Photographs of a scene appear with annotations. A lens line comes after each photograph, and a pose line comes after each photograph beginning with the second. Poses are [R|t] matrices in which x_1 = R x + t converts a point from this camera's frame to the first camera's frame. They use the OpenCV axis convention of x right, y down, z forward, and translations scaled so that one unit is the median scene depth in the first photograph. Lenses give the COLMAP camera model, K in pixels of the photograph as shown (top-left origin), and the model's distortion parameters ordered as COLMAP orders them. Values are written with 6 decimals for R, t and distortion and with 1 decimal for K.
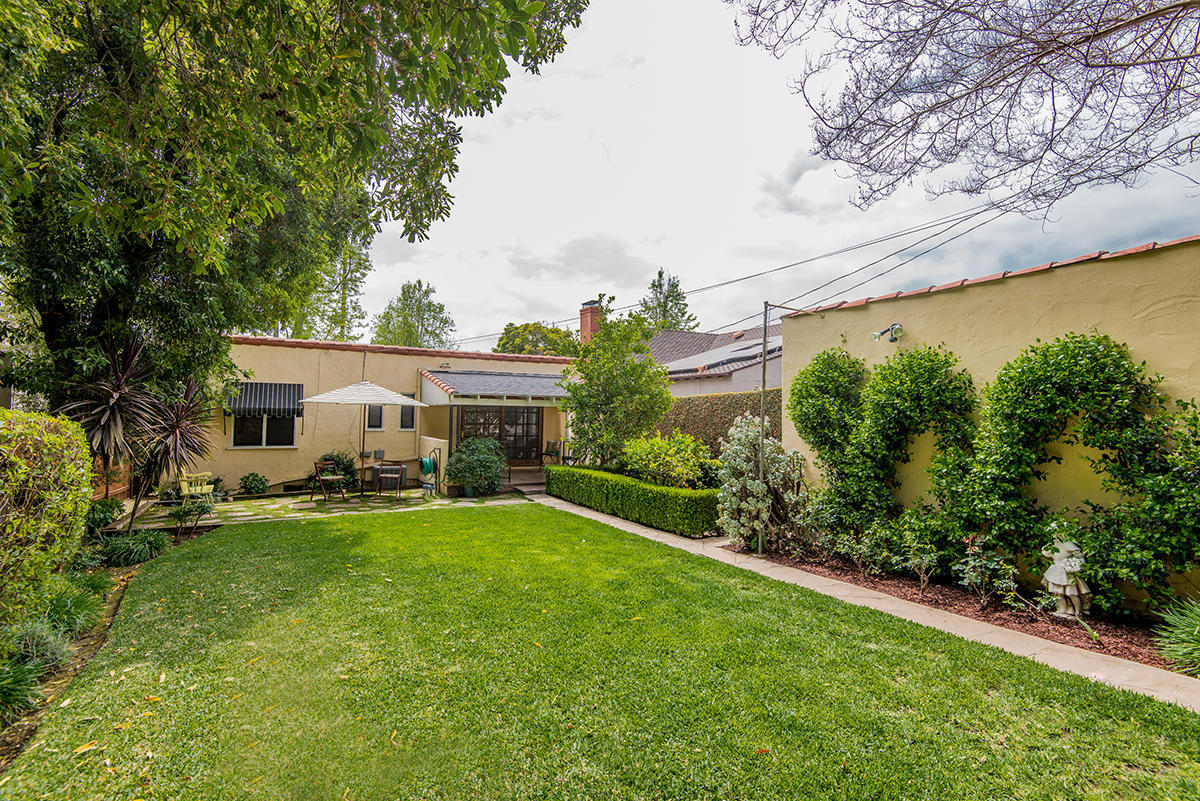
lens RADIAL K [[576.3, 0, 608.6], [0, 576.3, 396.2], [0, 0, 1]] dist [0.001890, 0.000354]
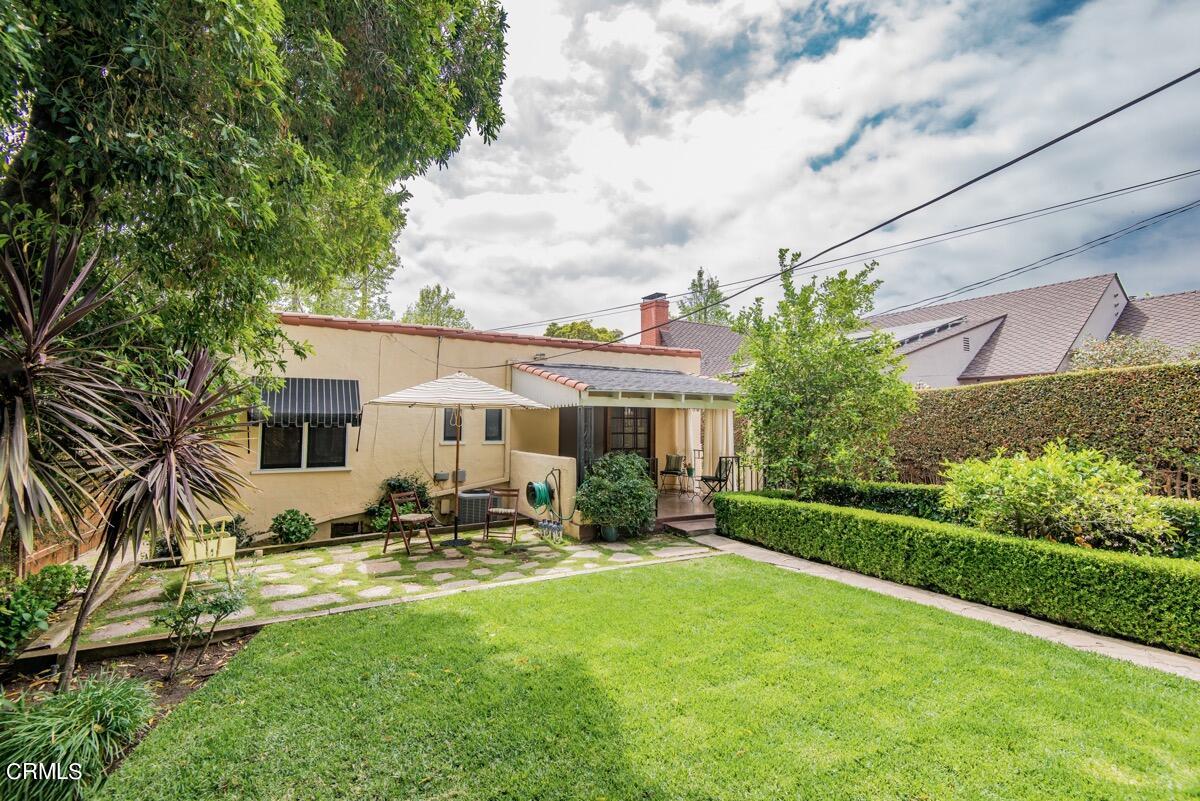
lens RADIAL K [[544.1, 0, 604.5], [0, 544.1, 395.9], [0, 0, 1]] dist [0.009515, -0.002914]
pose [[0.999877, -0.007996, 0.013465, -0.242731], [0.008251, 0.999787, -0.018938, 0.014279], [-0.013311, 0.019046, 0.999730, 0.332910]]
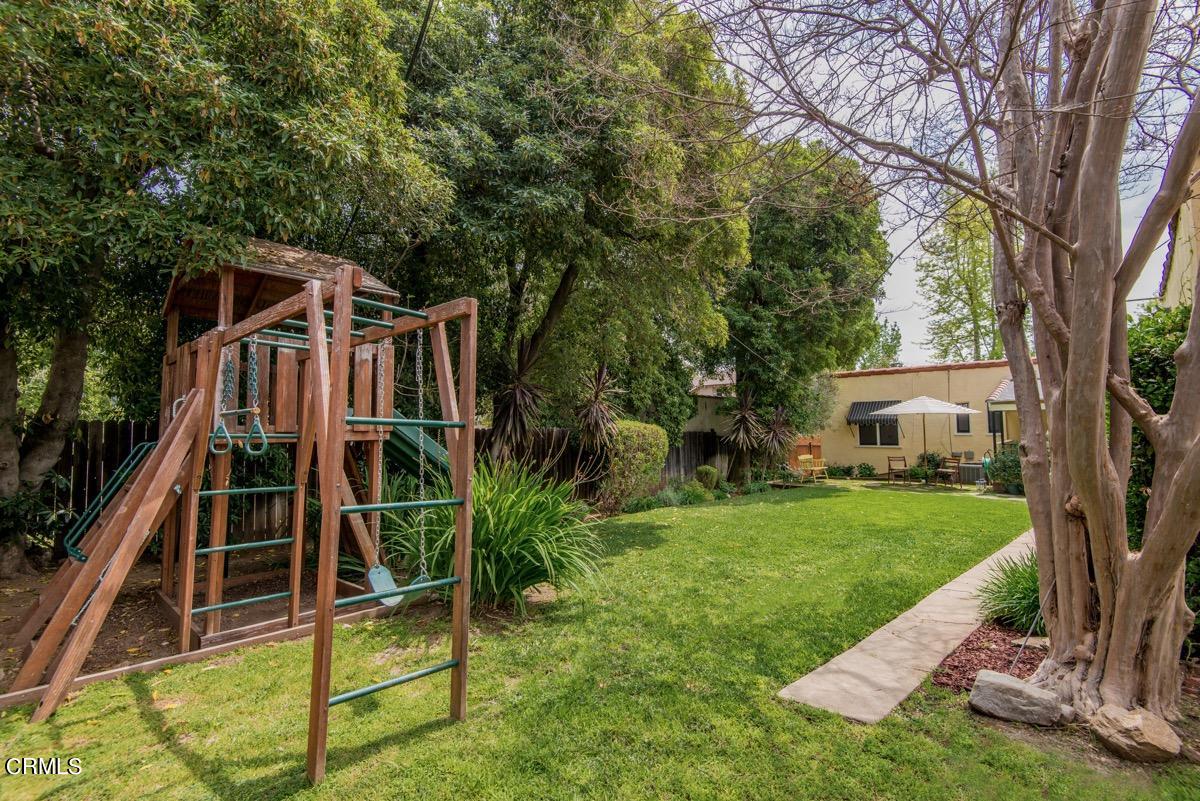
lens RADIAL K [[544.1, 0, 595.7], [0, 544.1, 393.0], [0, 0, 1]] dist [0.009515, -0.002914]
pose [[0.298420, -0.074631, -0.951512, 0.489231], [0.049430, 0.996809, -0.062682, 0.007107], [0.953154, -0.028328, 0.301156, -0.065521]]
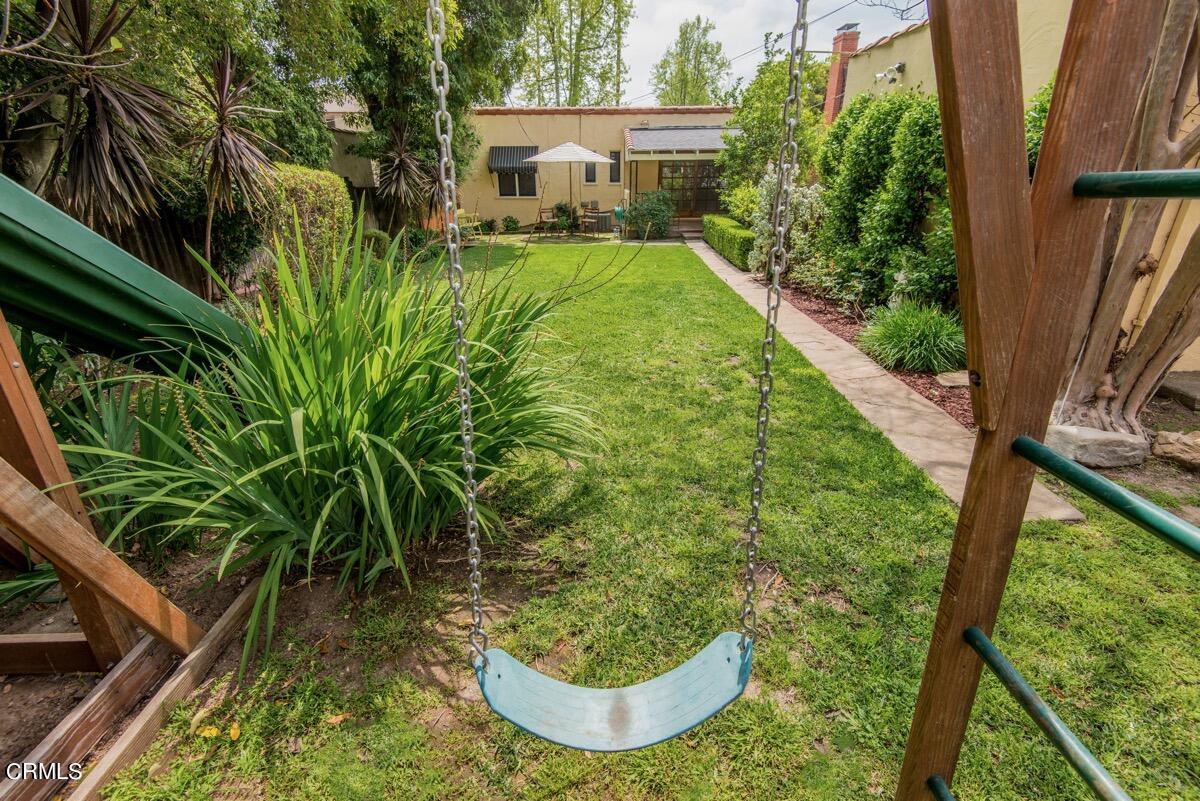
lens RADIAL K [[544.1, 0, 603.7], [0, 544.1, 408.4], [0, 0, 1]] dist [0.009515, -0.002914]
pose [[0.866099, 0.184646, -0.464520, 0.293290], [0.033376, 0.905841, 0.422301, 0.001253], [0.498757, -0.381258, 0.778385, -0.118499]]
